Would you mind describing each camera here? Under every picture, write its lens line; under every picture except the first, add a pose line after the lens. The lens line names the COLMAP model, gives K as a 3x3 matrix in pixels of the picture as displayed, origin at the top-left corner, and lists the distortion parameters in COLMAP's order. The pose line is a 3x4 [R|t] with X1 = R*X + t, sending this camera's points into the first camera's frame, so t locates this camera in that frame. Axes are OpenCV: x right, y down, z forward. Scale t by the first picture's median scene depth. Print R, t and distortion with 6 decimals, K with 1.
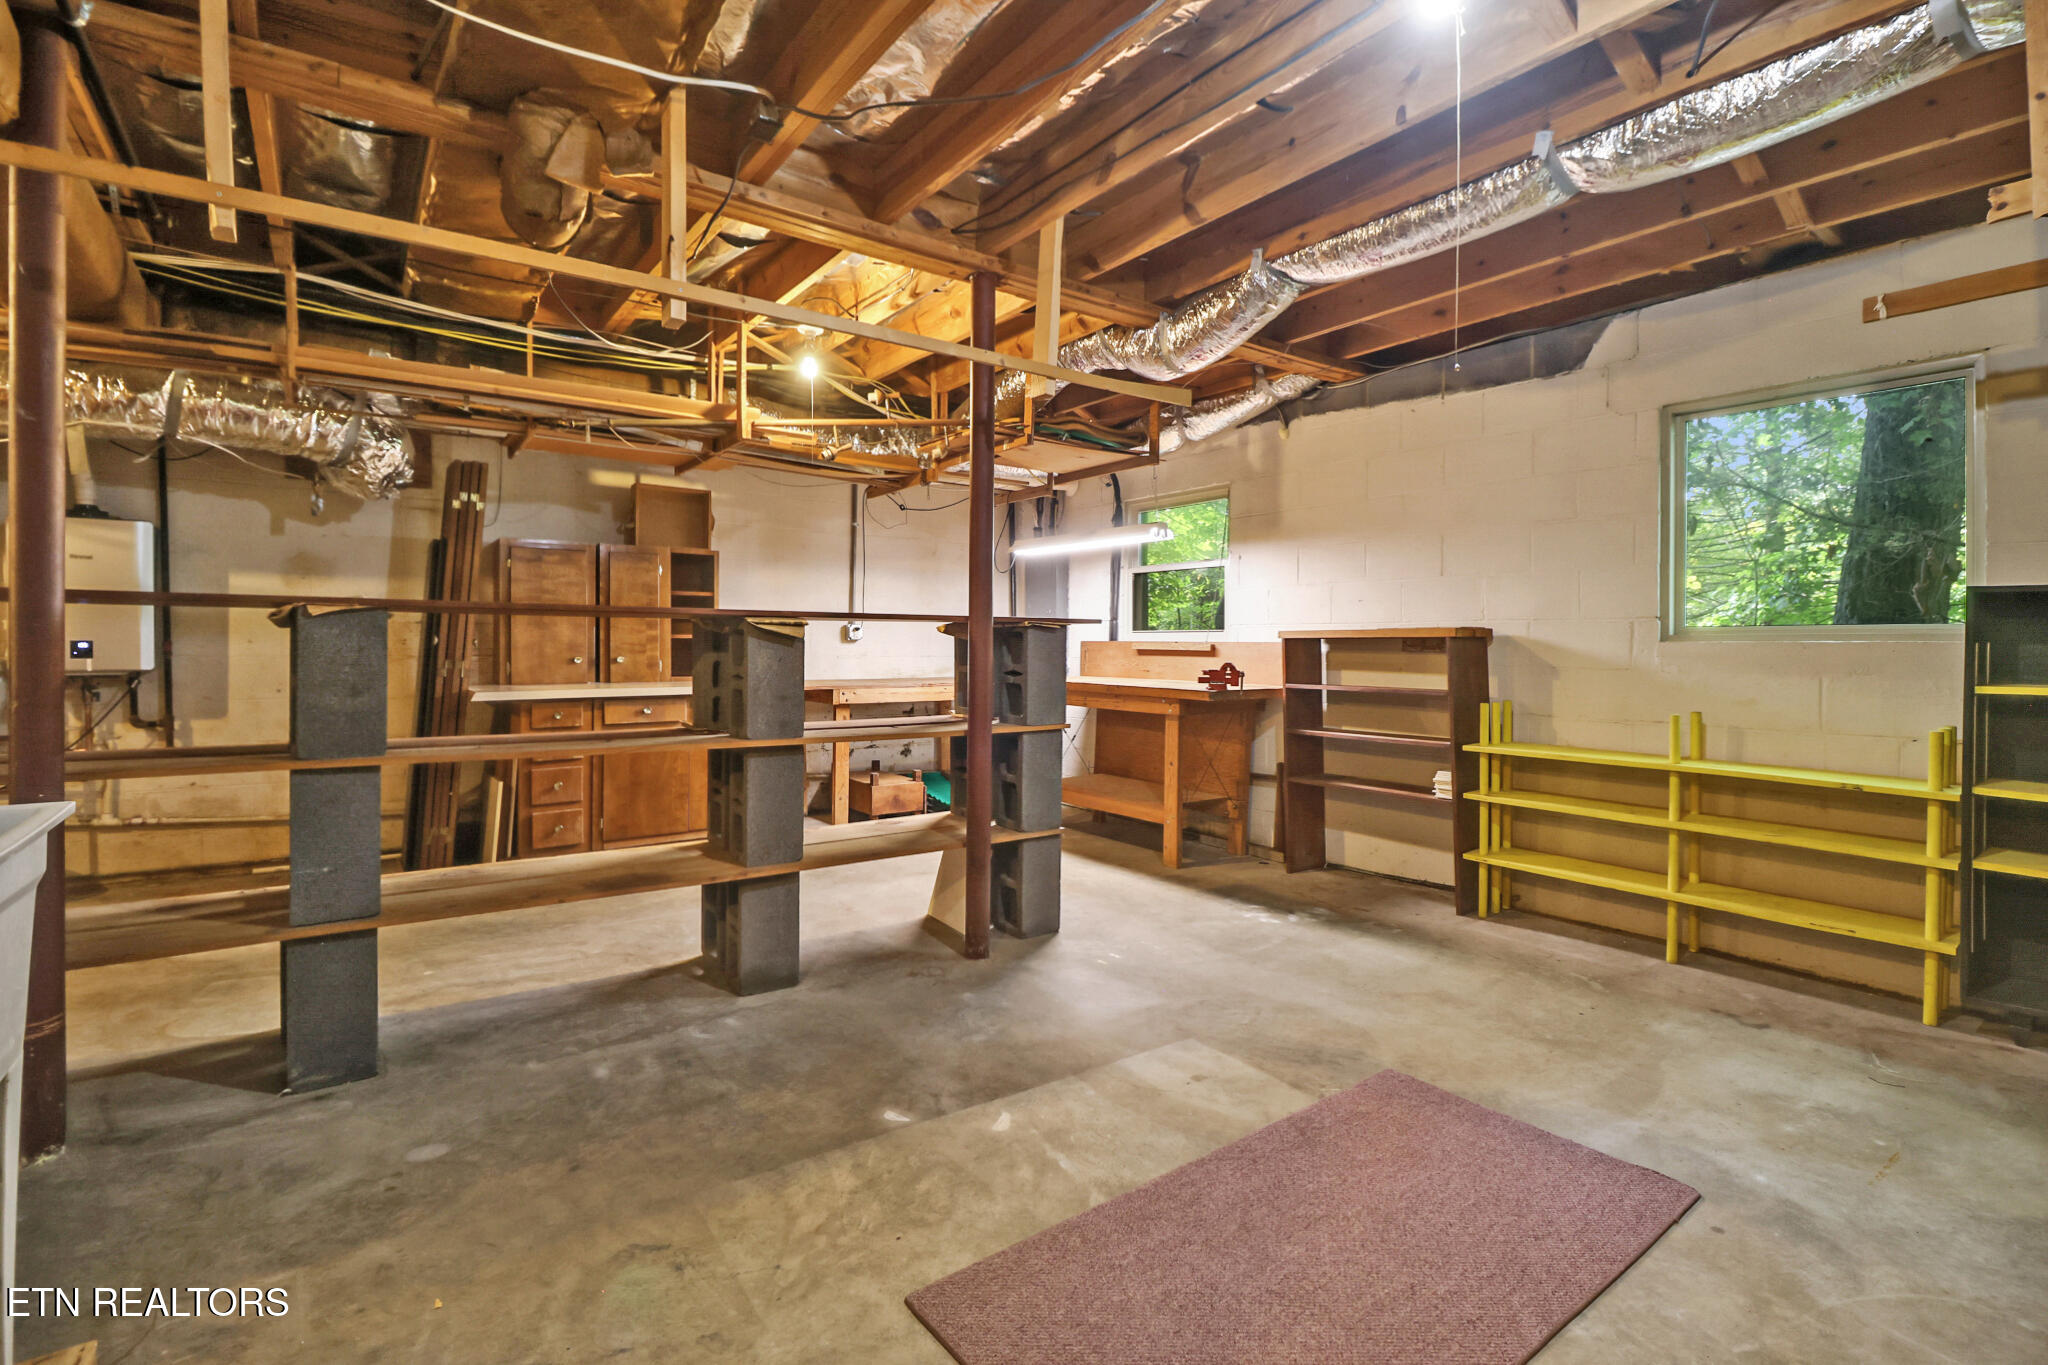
lens RADIAL K [[948.0, 0, 1033.0], [0, 948.0, 652.1], [0, 0, 1]] dist [0.001725, -0.011475]
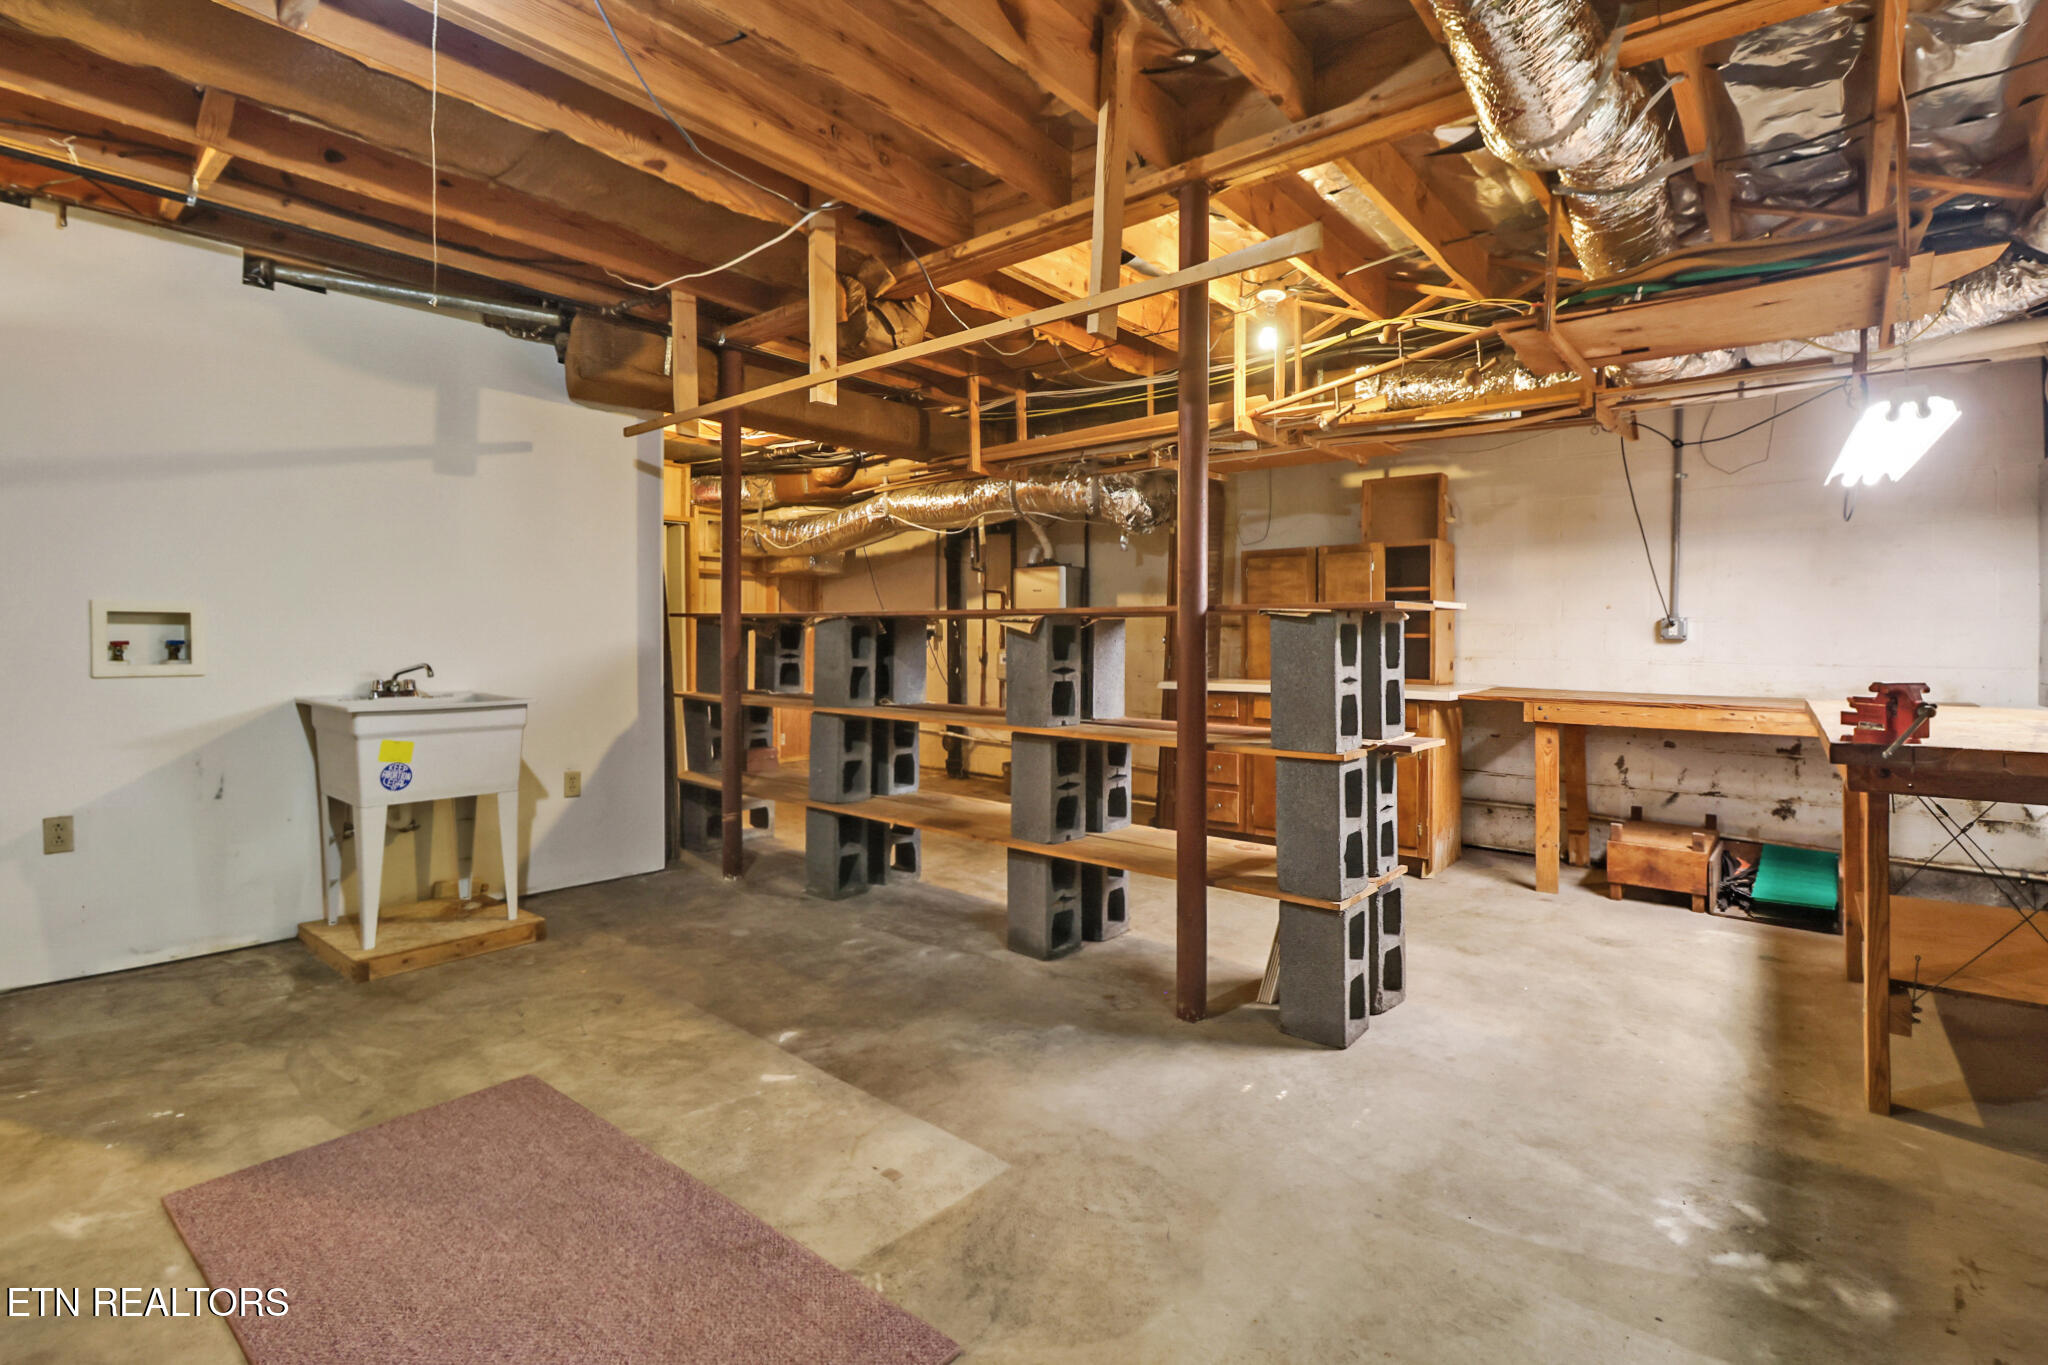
lens RADIAL K [[948.0, 0, 1033.0], [0, 948.0, 652.1], [0, 0, 1]] dist [0.001725, -0.011475]
pose [[0.249651, 0.010694, -0.968277, 0.979120], [-0.015839, 0.999850, 0.006958, -0.001959], [0.968206, 0.013600, 0.249783, 0.909015]]
